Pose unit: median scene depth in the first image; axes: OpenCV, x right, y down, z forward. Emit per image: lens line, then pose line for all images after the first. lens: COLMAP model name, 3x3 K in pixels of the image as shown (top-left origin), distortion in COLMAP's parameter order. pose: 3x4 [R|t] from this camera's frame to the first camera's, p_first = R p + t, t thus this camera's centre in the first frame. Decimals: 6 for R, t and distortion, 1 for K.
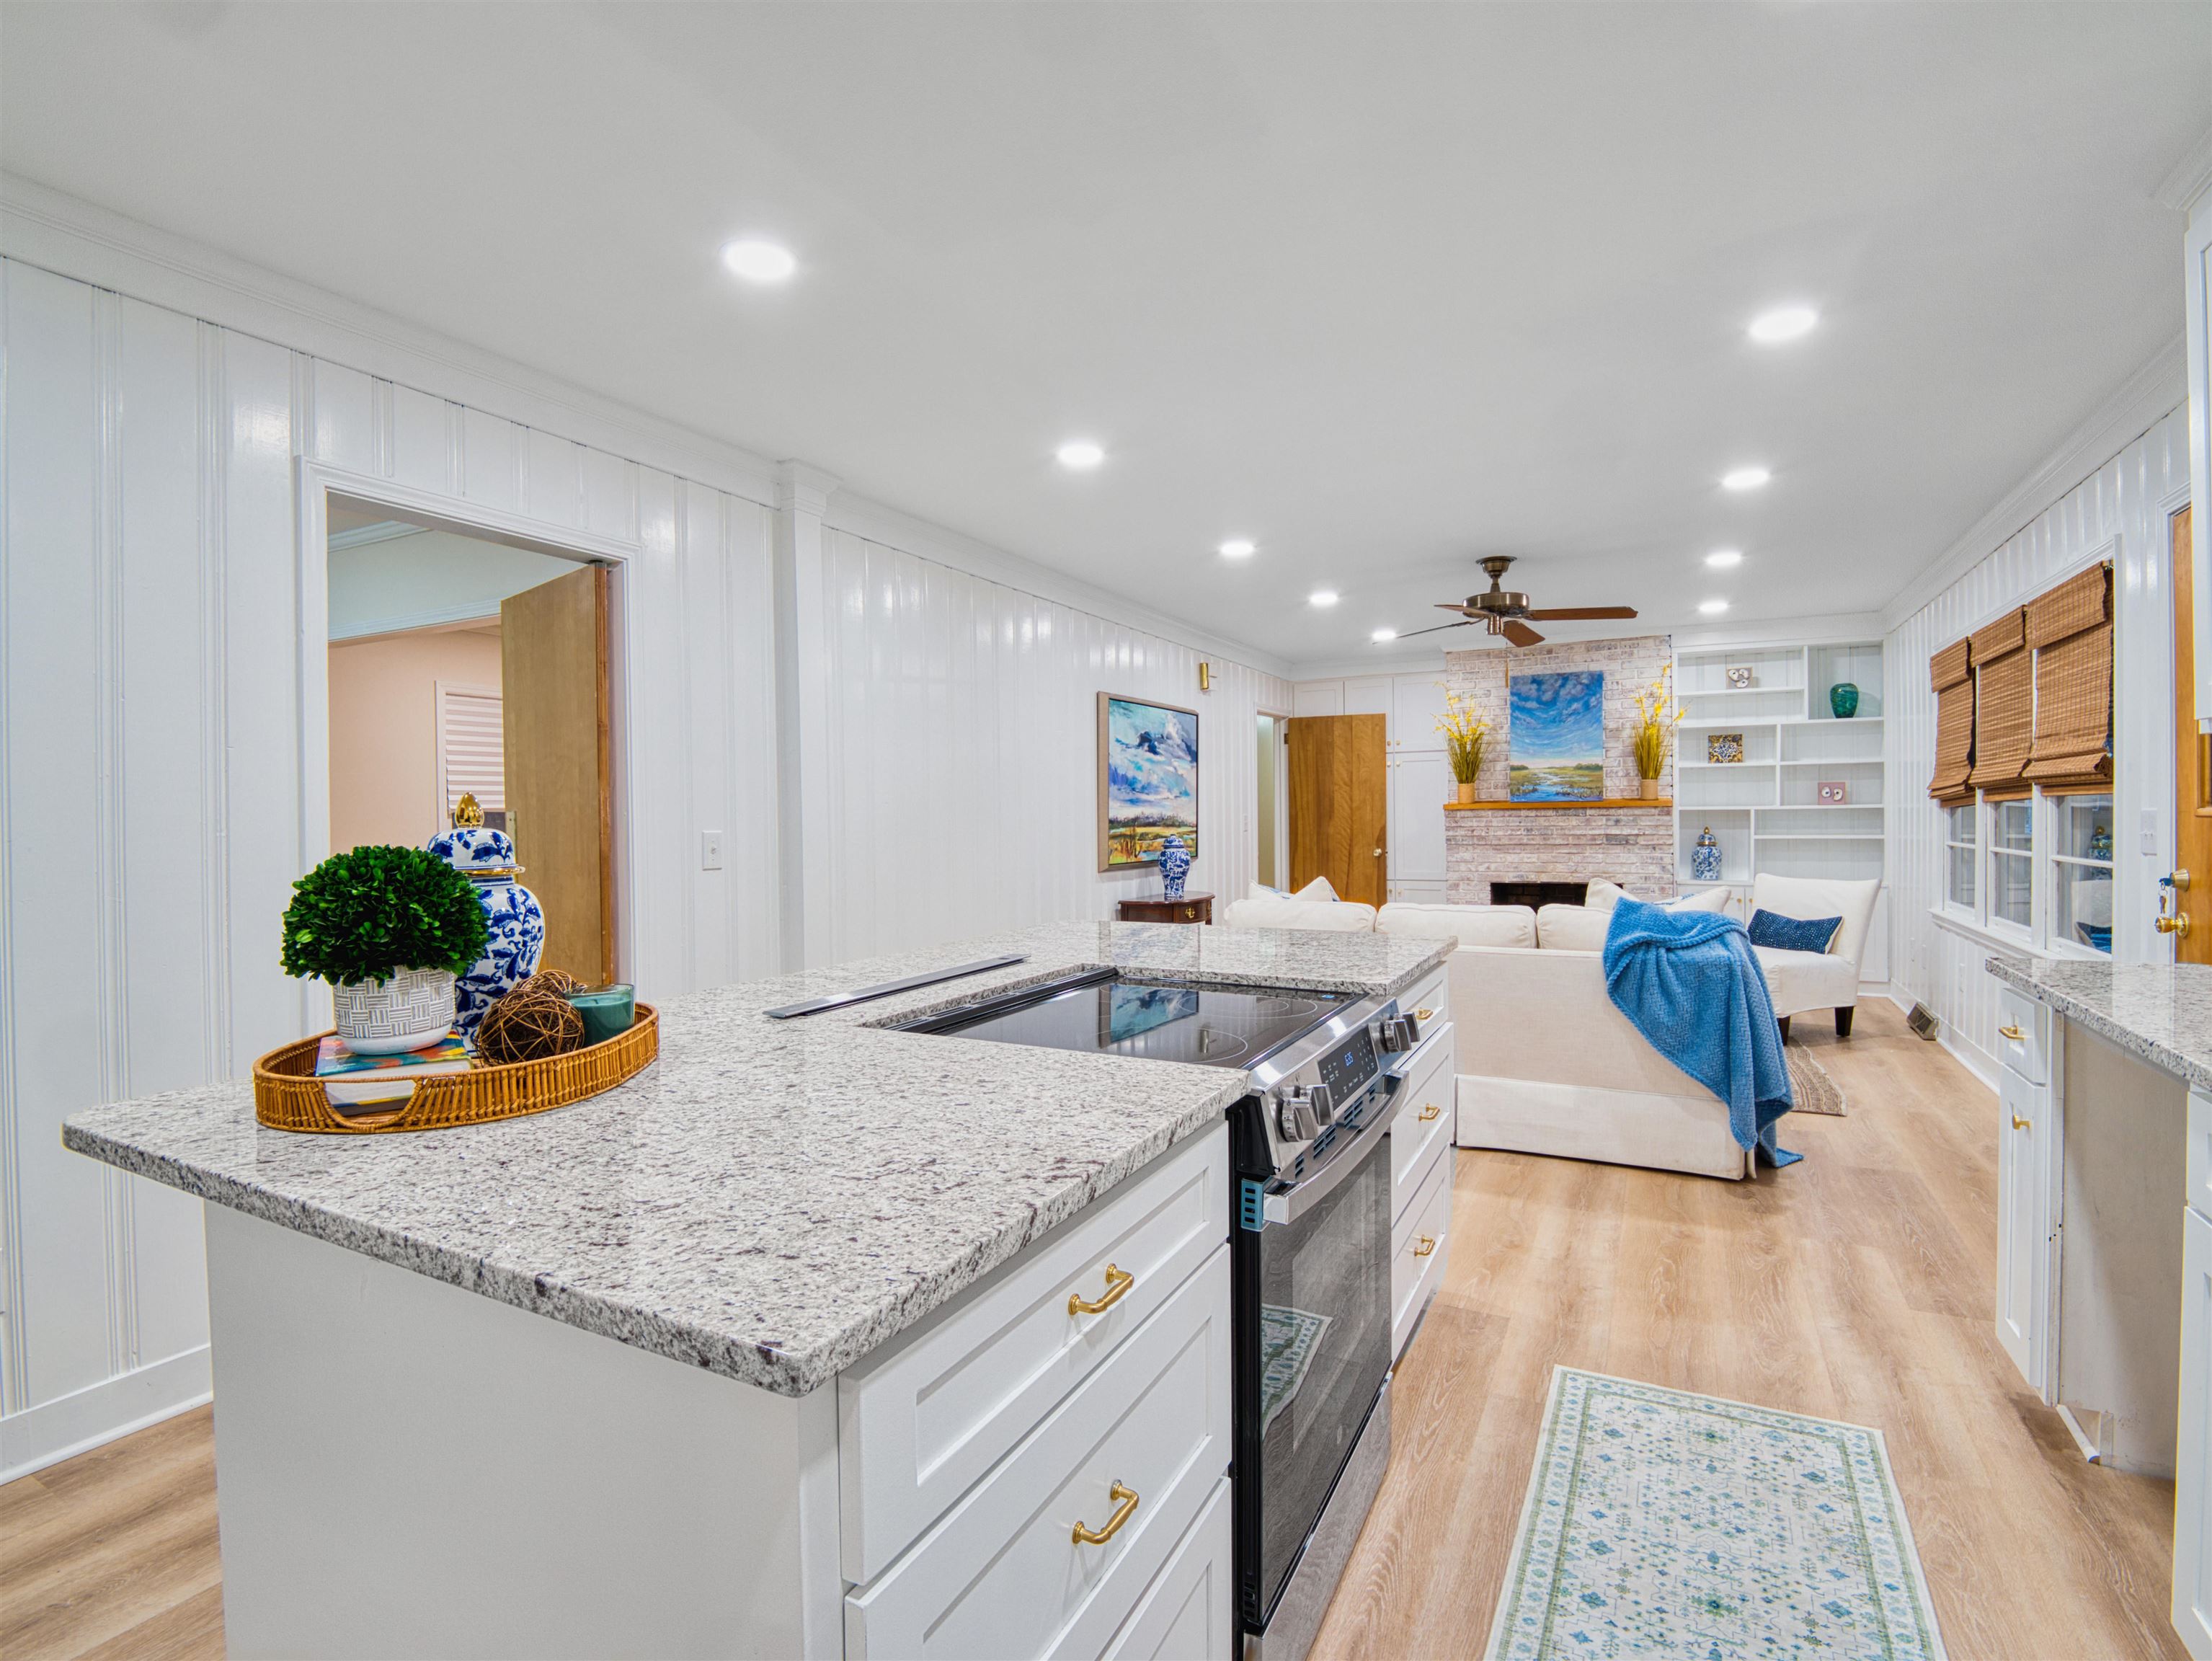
lens RADIAL K [[1086.4, 0, 1106.0], [0, 1086.4, 830.5], [0, 0, 1]] dist [-0.065723, 0.035689]
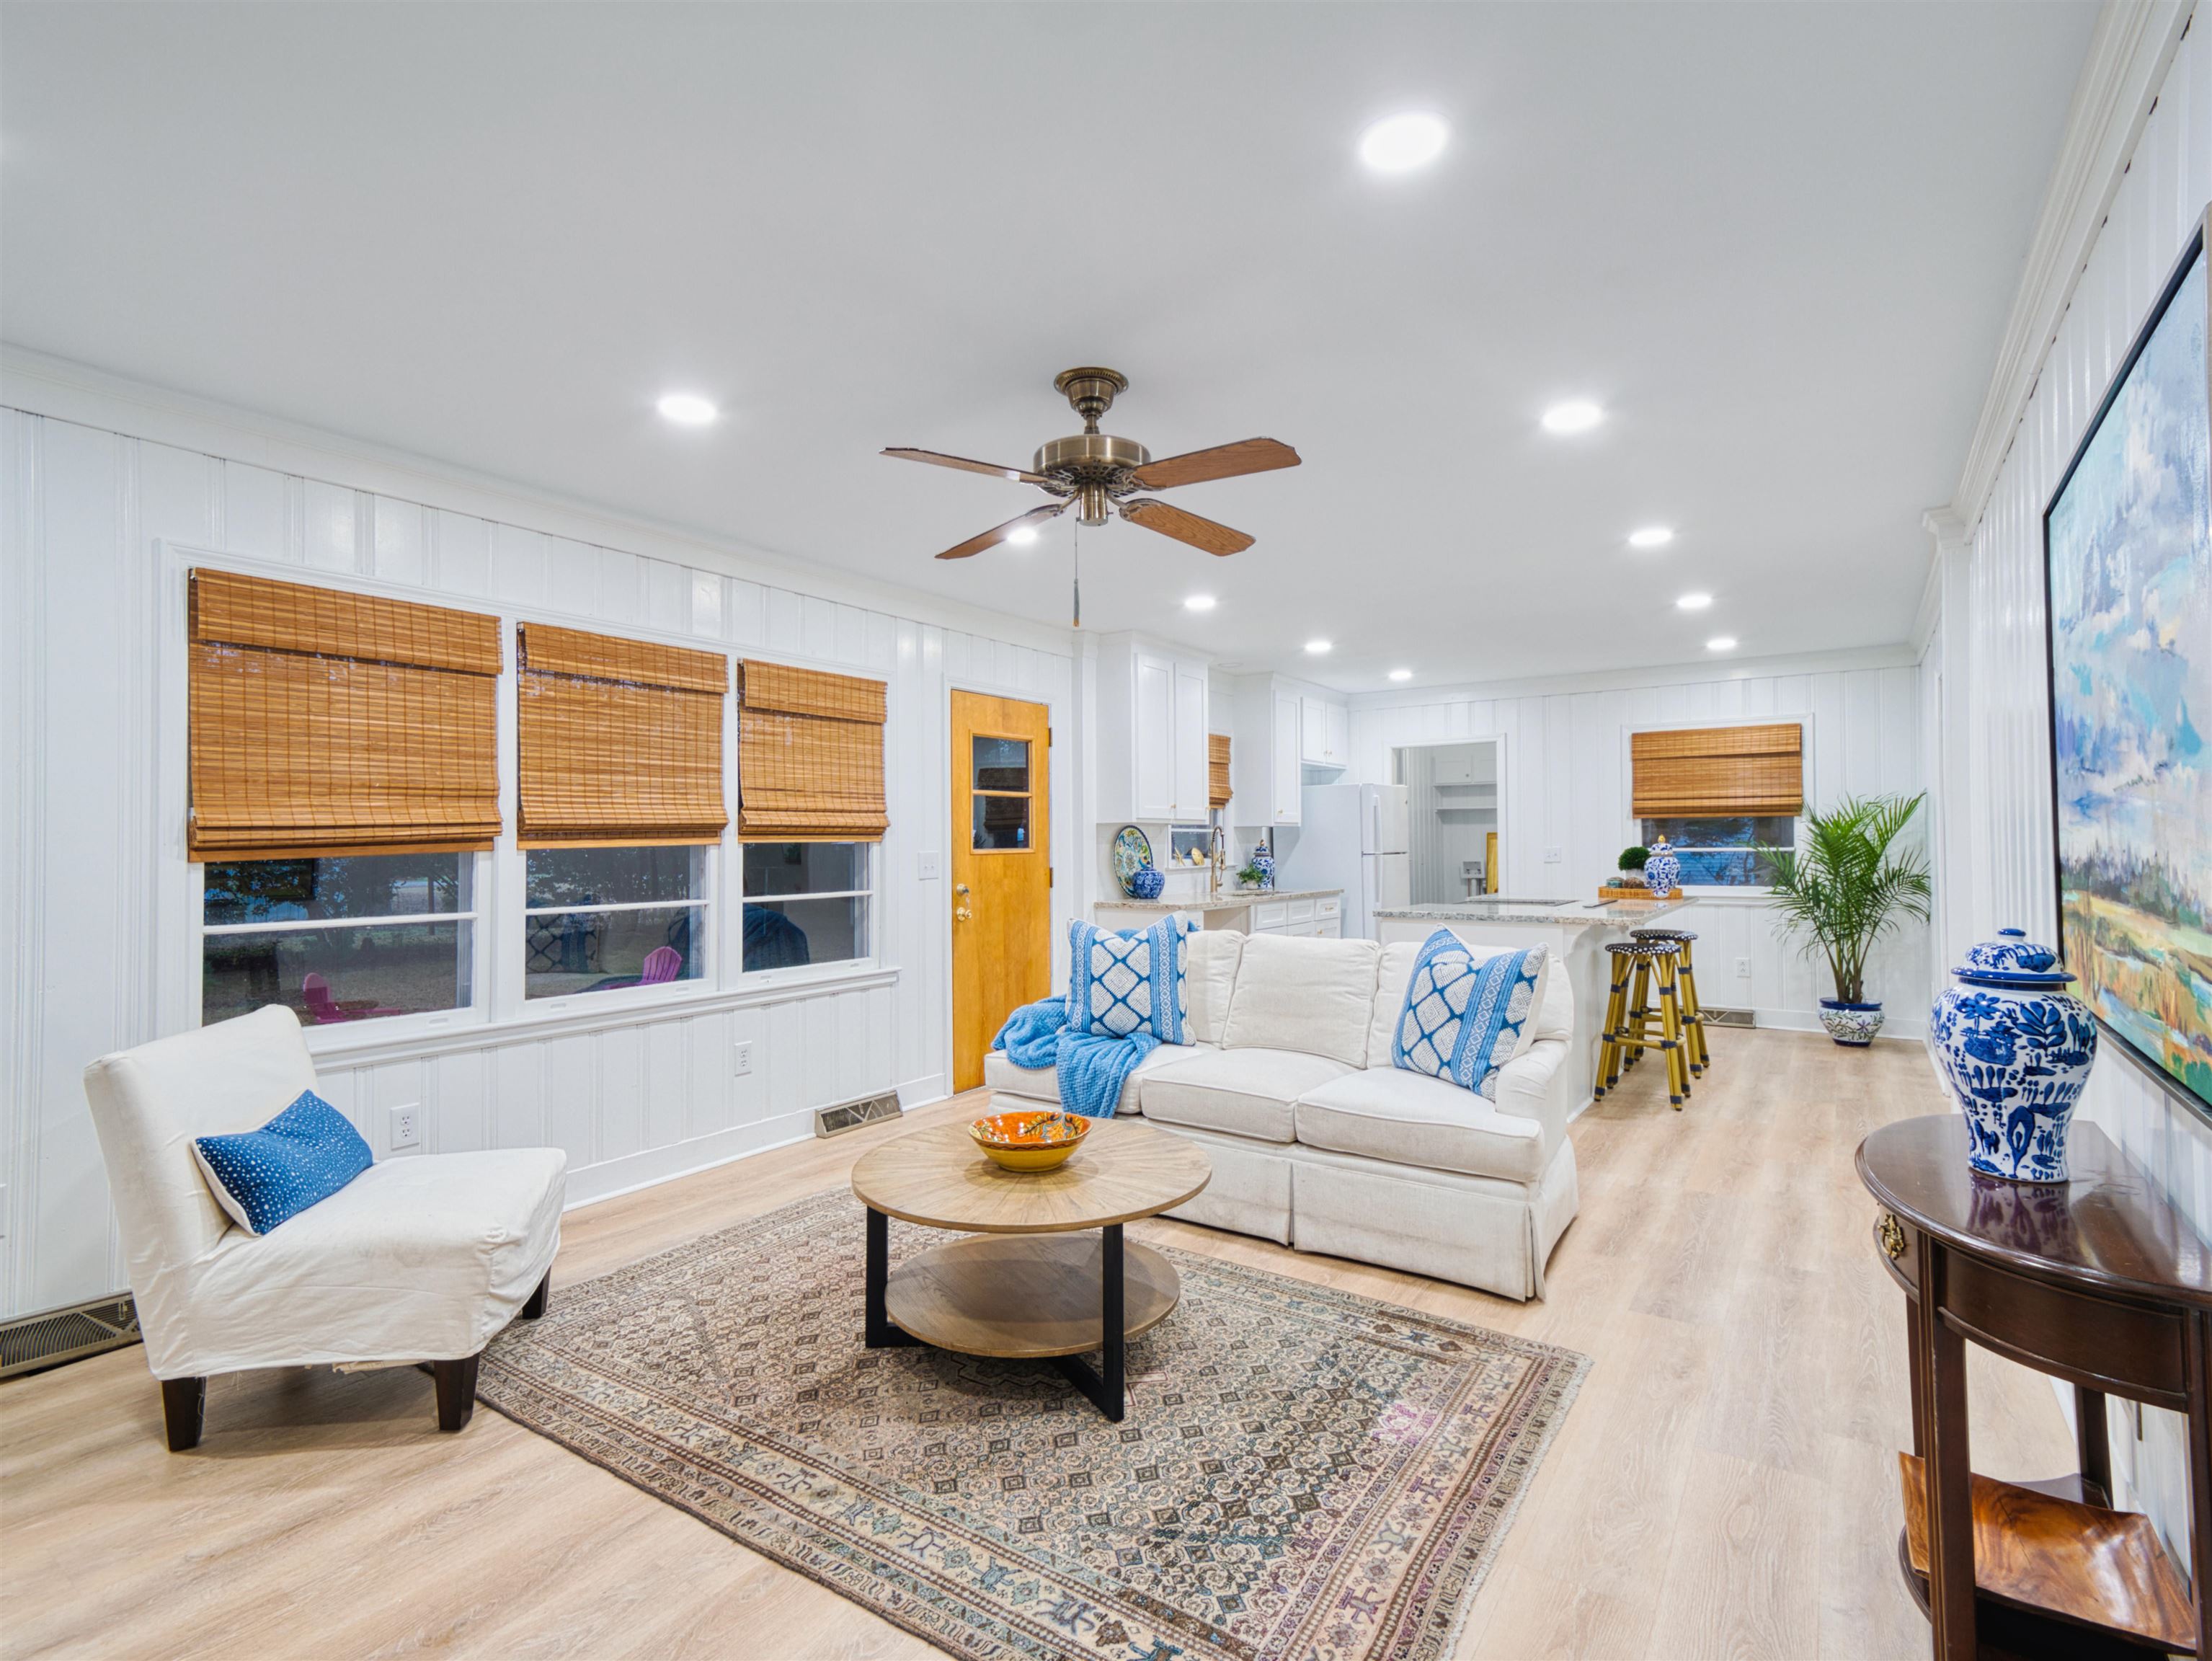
lens RADIAL K [[1065.2, 0, 1106.0], [0, 1065.2, 830.5], [0, 0, 1]] dist [0.035791, -0.036462]
pose [[-0.991365, 0.020125, 0.129580, 0.259442], [0.020629, 0.999784, 0.002551, -0.027287], [-0.129501, 0.005202, -0.991566, 1.385645]]
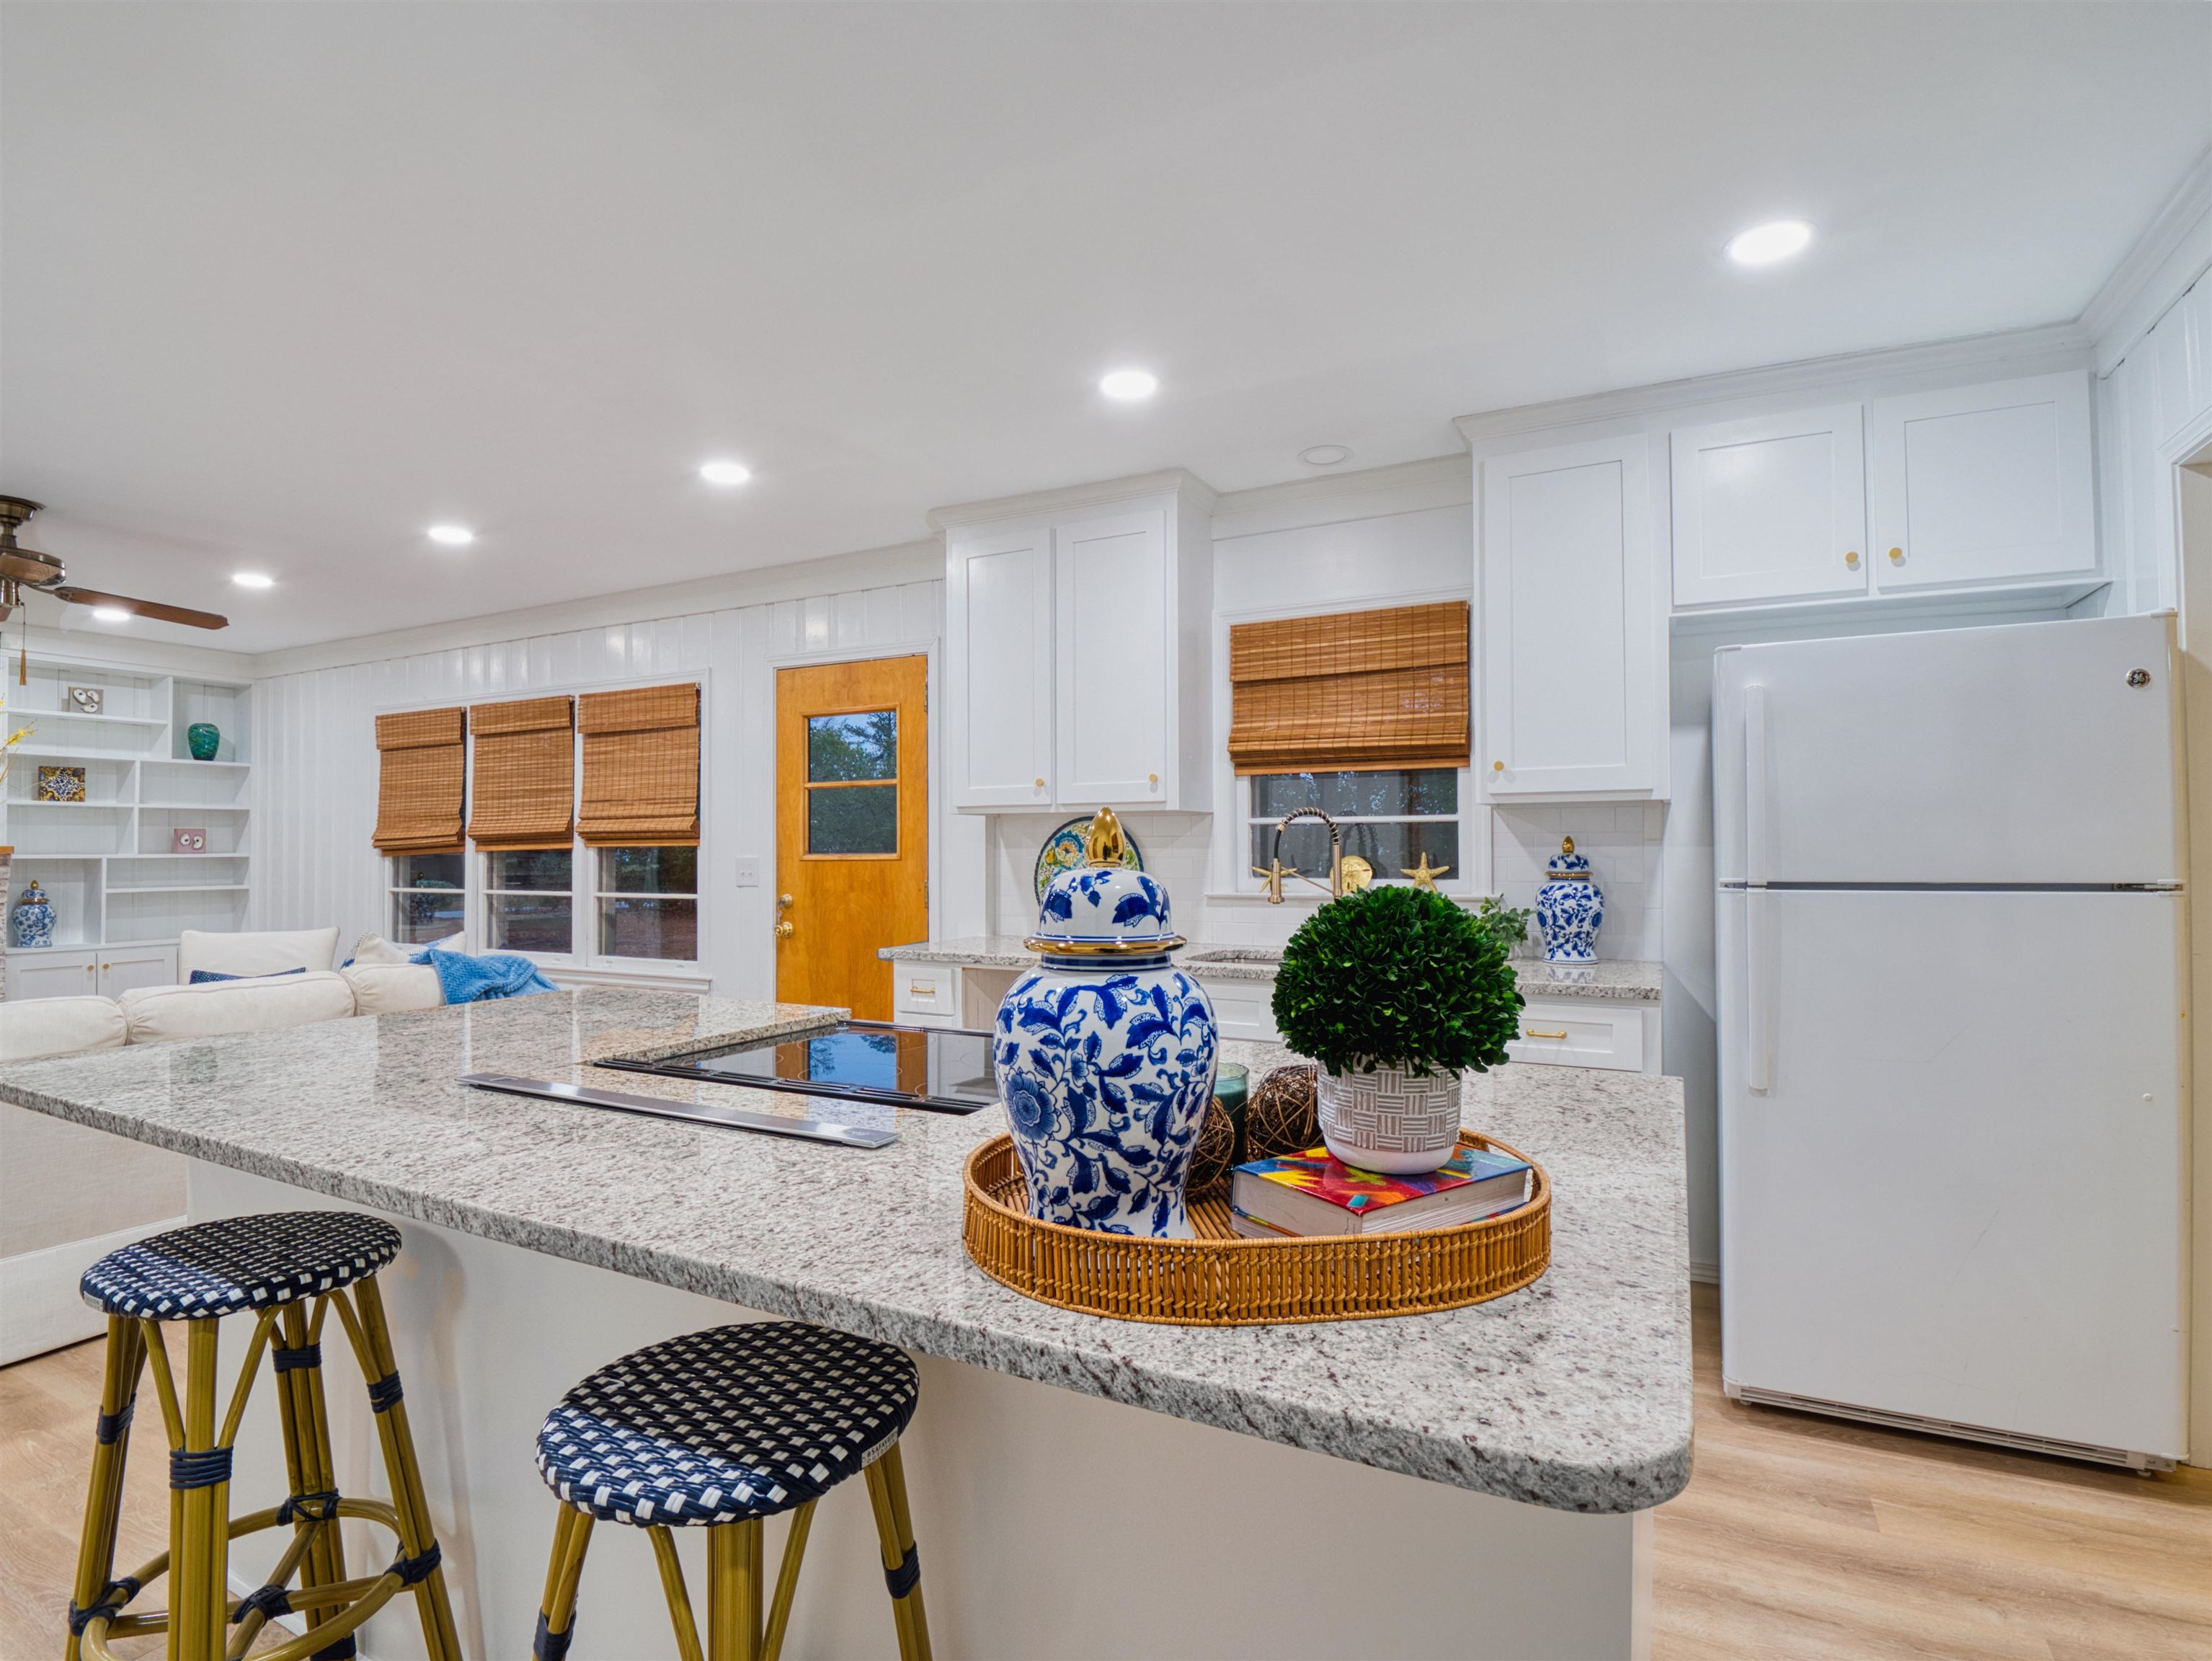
lens RADIAL K [[1066.0, 0, 1106.0], [0, 1066.0, 830.5], [0, 0, 1]] dist [-0.012065, -0.014946]
pose [[-0.016901, 0.029281, 0.999428, -0.286309], [0.021424, 0.999352, -0.028916, -0.001034], [-0.999628, 0.020923, -0.017517, 0.270005]]
